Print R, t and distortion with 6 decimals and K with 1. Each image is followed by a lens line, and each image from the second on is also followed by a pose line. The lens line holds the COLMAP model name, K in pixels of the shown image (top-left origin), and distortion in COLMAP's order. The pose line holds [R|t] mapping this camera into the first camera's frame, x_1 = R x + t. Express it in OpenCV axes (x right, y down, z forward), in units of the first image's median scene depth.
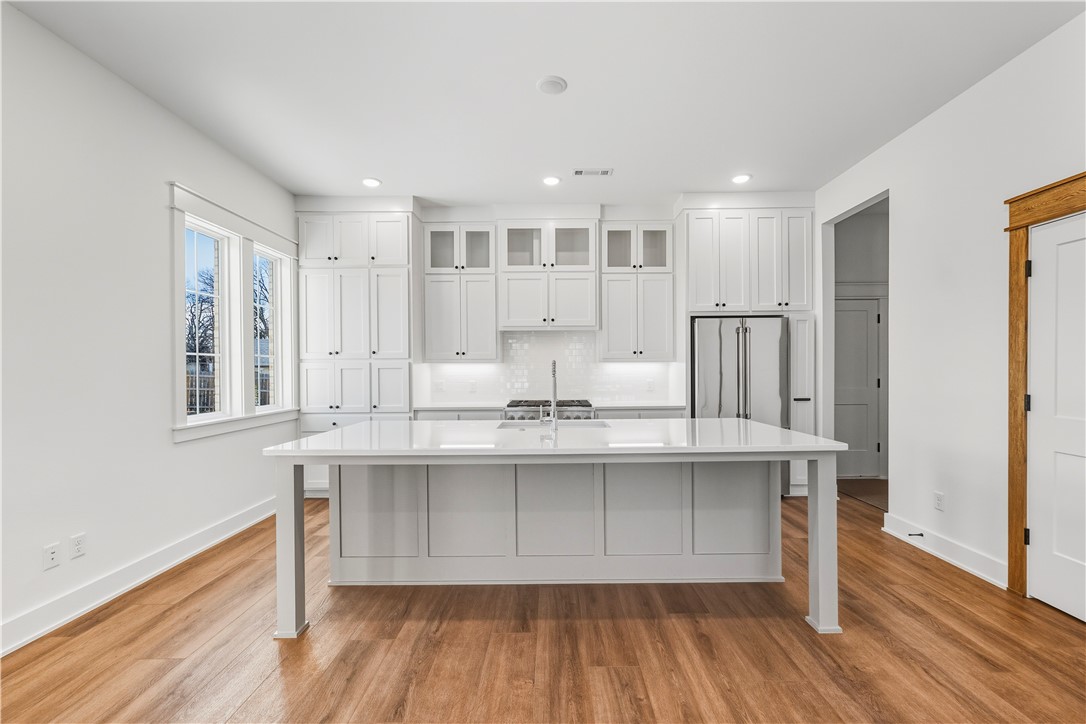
lens RADIAL K [[458.1, 0, 542.9], [0, 458.1, 371.0], [0, 0, 1]] dist [-0.001276, -0.001154]
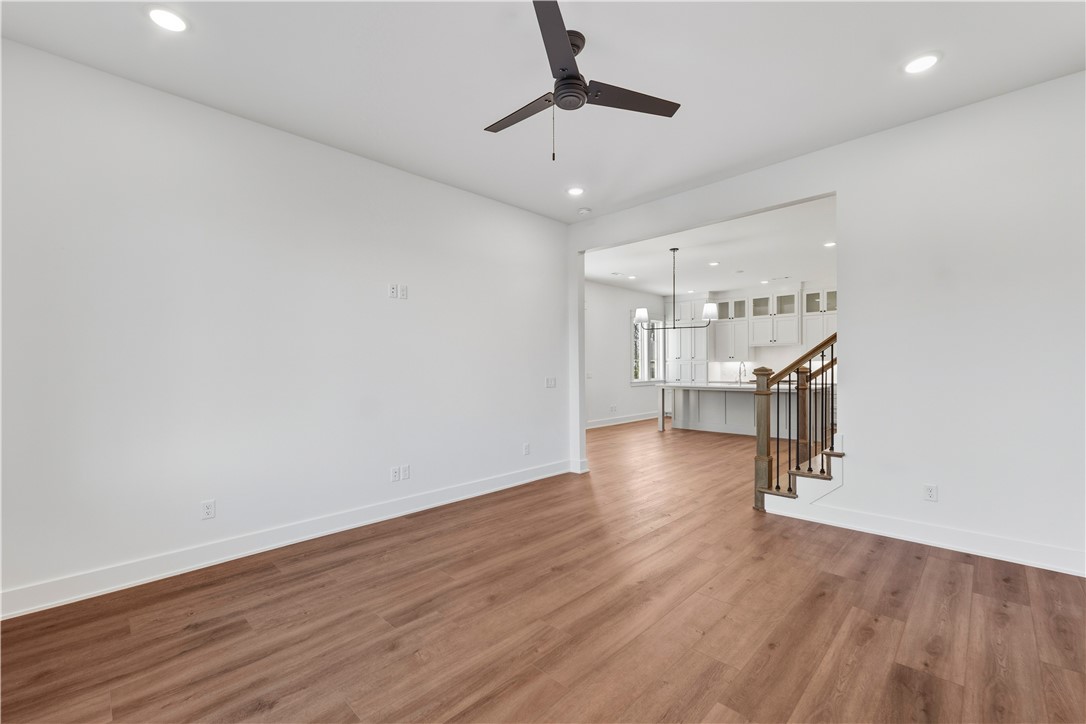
lens RADIAL K [[458.1, 0, 547.8], [0, 458.1, 382.1], [0, 0, 1]] dist [-0.001276, -0.001154]
pose [[0.727951, 0.021614, -0.685288, 0.747474], [0.002284, 0.999421, 0.033948, 0.004483], [0.685625, -0.026277, 0.727481, -1.316750]]
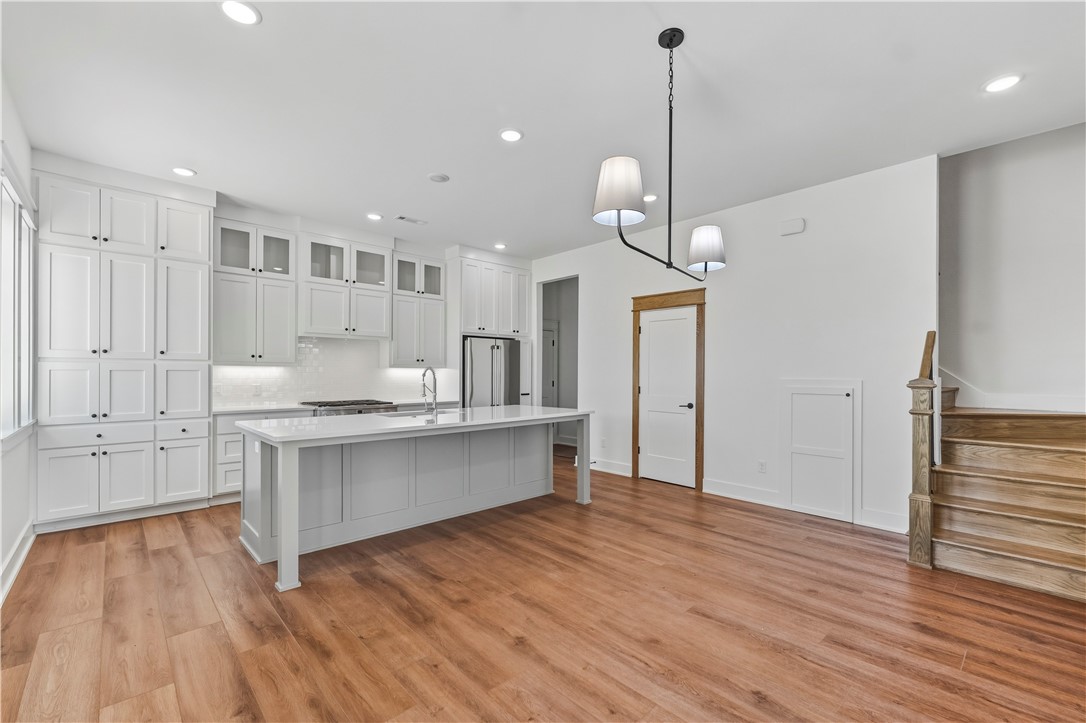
lens RADIAL K [[458.1, 0, 552.0], [0, 458.1, 373.4], [0, 0, 1]] dist [-0.001276, -0.001154]
pose [[0.725453, 0.008830, 0.688215, -0.428351], [-0.004387, 0.999957, -0.008206, 0.004759], [-0.688258, 0.002933, 0.725460, -0.178763]]
